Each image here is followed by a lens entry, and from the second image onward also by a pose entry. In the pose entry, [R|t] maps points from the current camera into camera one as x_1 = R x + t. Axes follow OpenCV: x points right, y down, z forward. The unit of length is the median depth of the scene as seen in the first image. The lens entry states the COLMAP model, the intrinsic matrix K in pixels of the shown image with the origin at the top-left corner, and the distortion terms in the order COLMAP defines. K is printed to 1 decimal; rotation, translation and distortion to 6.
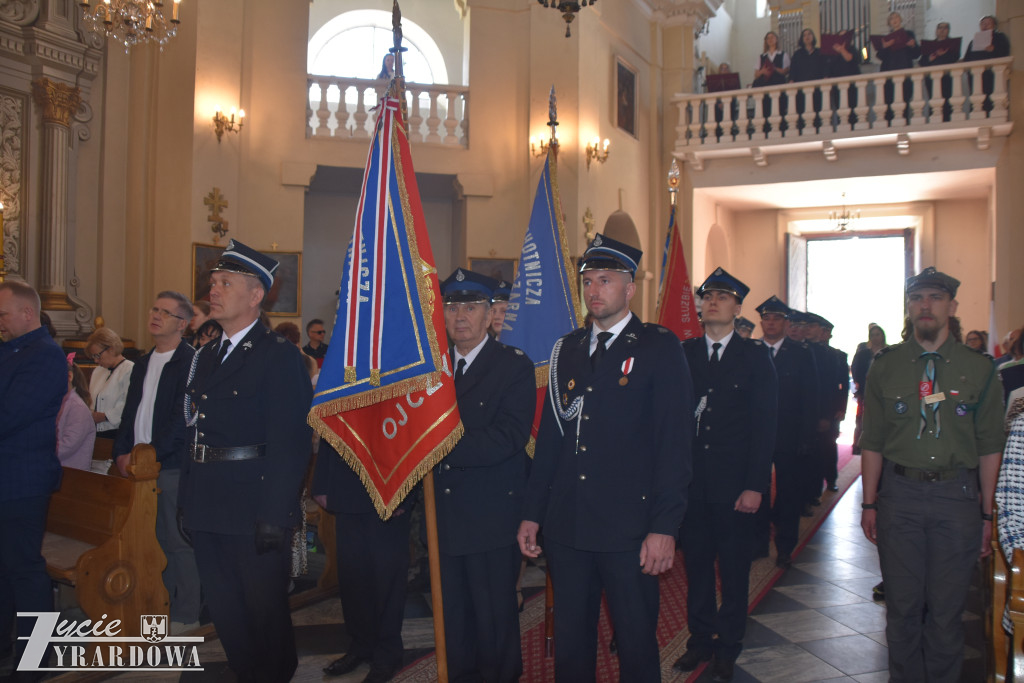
lens RADIAL K [[822.0, 0, 509.6], [0, 822.0, 339.9], [0, 0, 1]] dist [-0.151442, 0.113756]
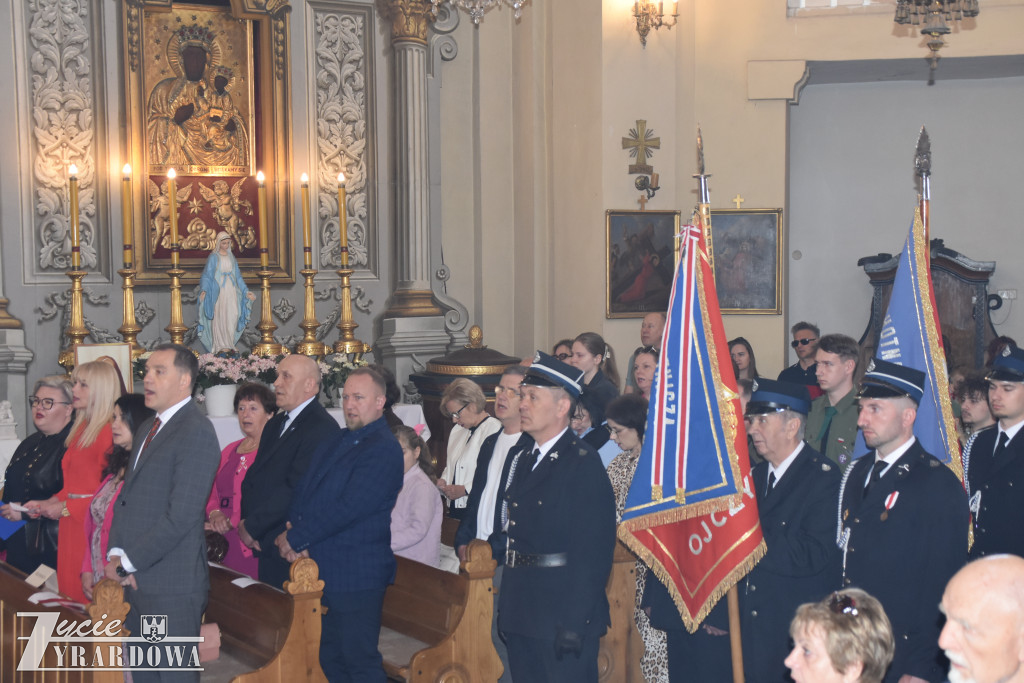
lens RADIAL K [[1815.6, 0, 505.2], [0, 1815.6, 361.7], [0, 0, 1]] dist [0.218001, 0.000000]
pose [[0.880944, 0.011465, -0.473082, 0.261116], [0.015893, 0.998426, 0.053792, -0.087373], [0.472954, -0.054907, 0.879375, -0.385889]]
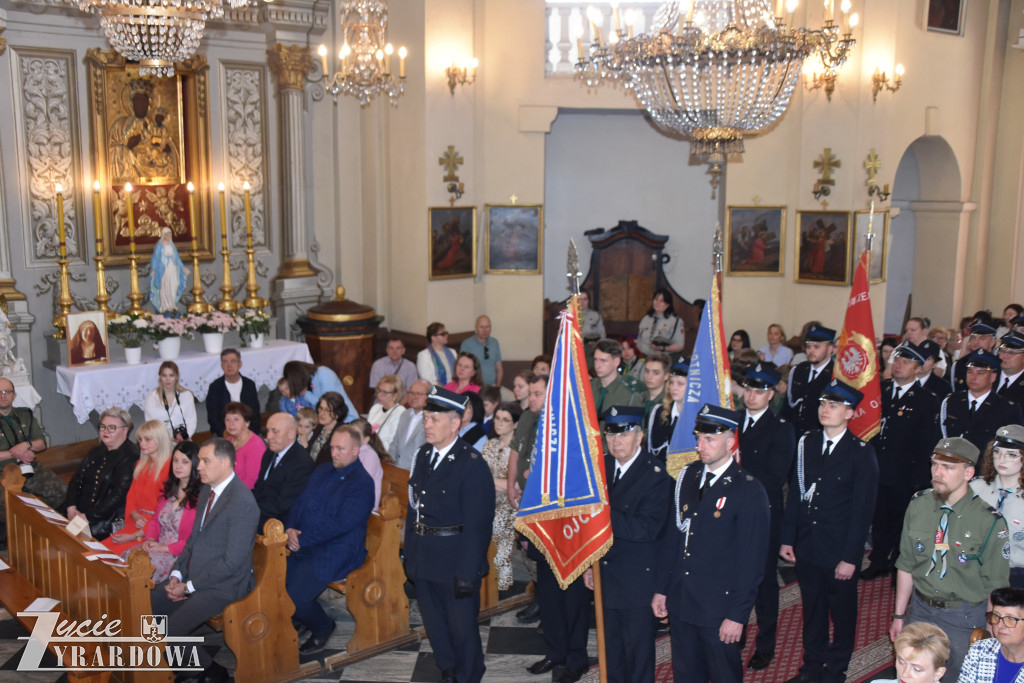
lens RADIAL K [[1147.1, 0, 499.1], [0, 1147.1, 348.0], [0, 0, 1]] dist [-0.010263, 0.000000]
pose [[0.949591, 0.044592, -0.310303, 0.135915], [0.006834, 0.986652, 0.162702, -0.196919], [0.313416, -0.156621, 0.936611, -0.326383]]
